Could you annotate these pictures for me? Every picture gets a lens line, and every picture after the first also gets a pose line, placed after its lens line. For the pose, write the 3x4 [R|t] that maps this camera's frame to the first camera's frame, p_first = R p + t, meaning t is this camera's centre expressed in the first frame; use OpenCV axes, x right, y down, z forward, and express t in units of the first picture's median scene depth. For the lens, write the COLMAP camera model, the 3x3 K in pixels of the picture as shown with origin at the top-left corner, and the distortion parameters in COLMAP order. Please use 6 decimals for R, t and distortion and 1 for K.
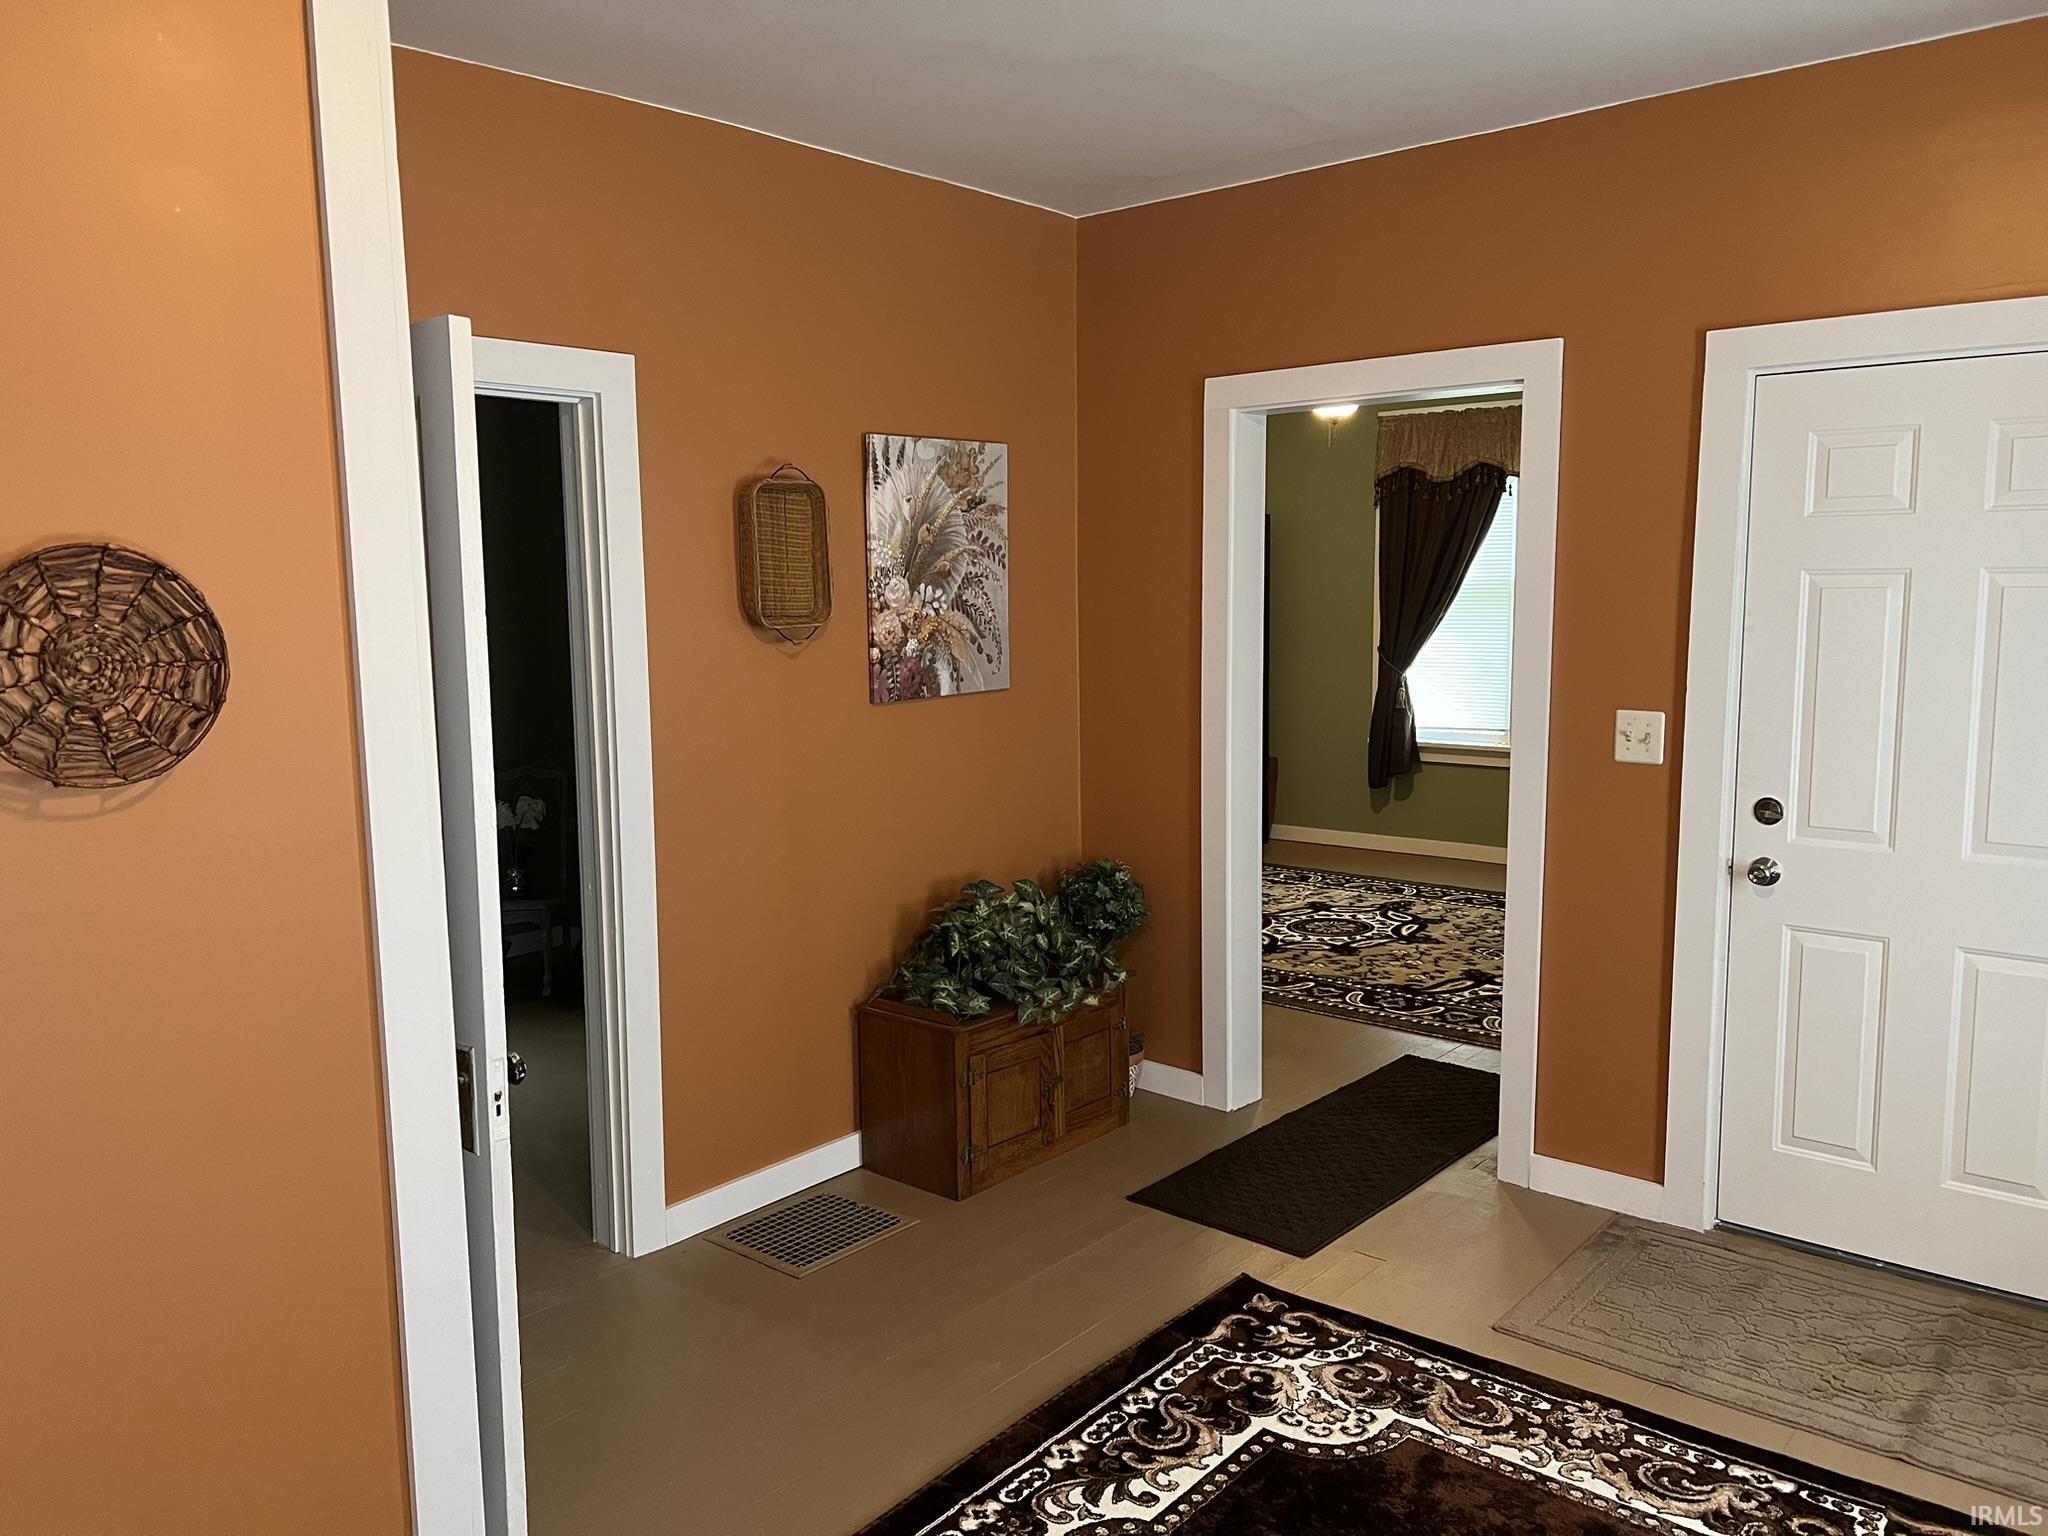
lens RADIAL K [[1556.8, 0, 1008.7], [0, 1556.8, 747.0], [0, 0, 1]] dist [0.075763, -0.001292]
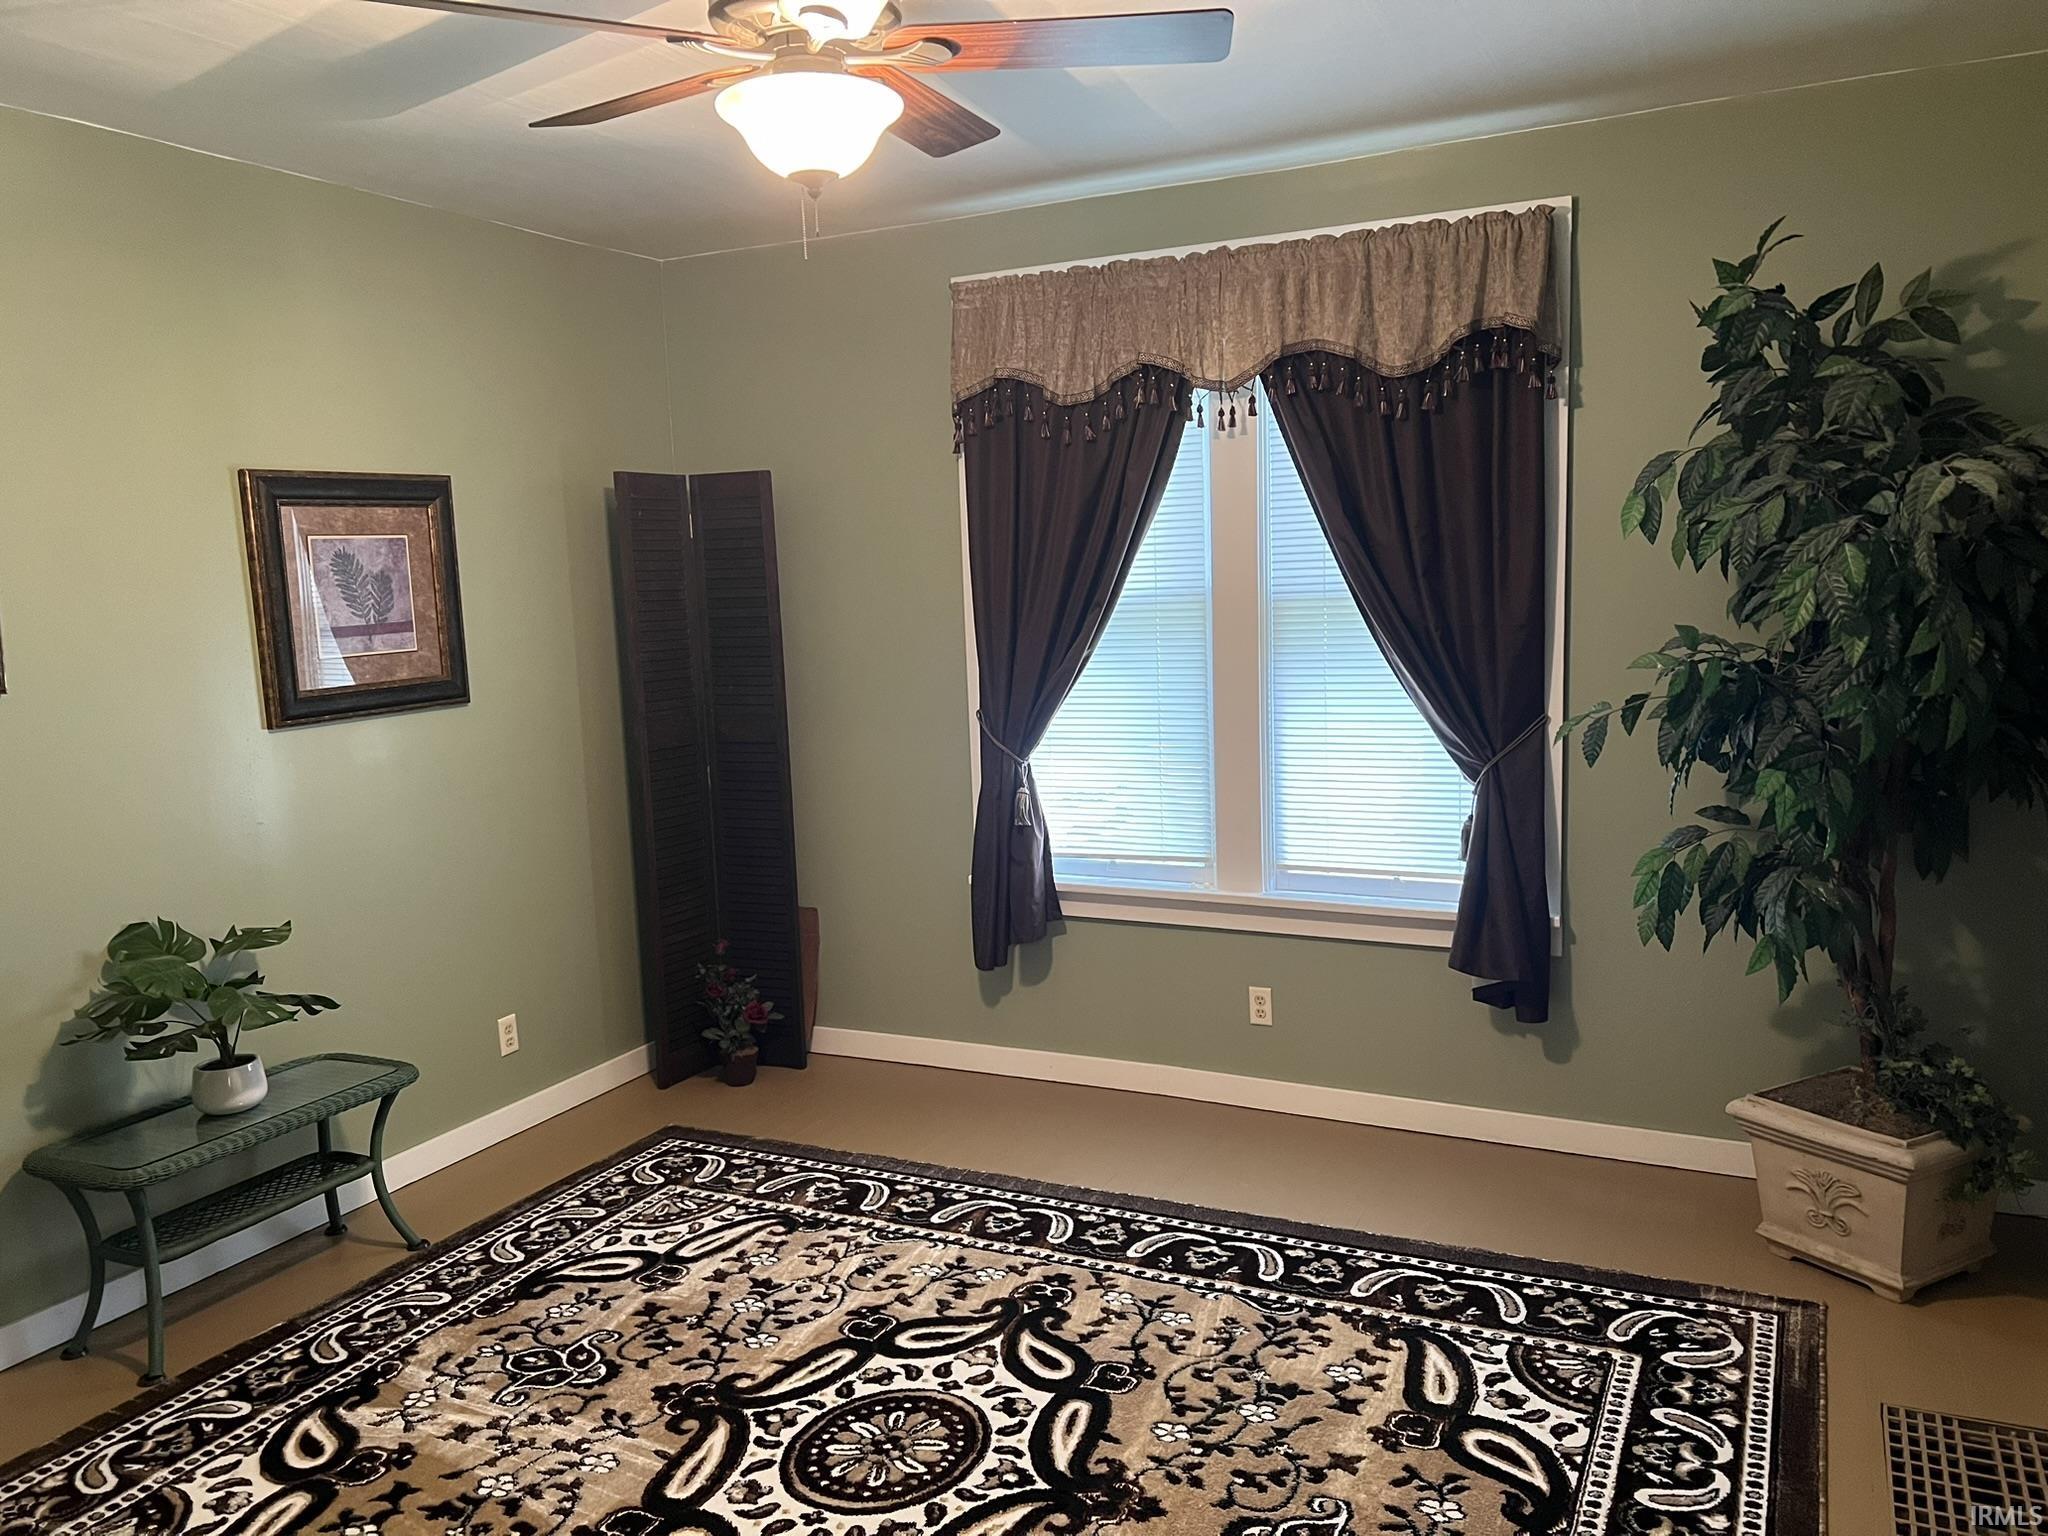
lens RADIAL K [[1556.8, 0, 1022.1], [0, 1556.8, 776.7], [0, 0, 1]] dist [0.075763, -0.001292]
pose [[0.968826, -0.056826, 0.241137, 0.123869], [0.053107, 0.998349, 0.021900, -0.055241], [-0.241983, -0.008411, 0.970244, 0.487241]]
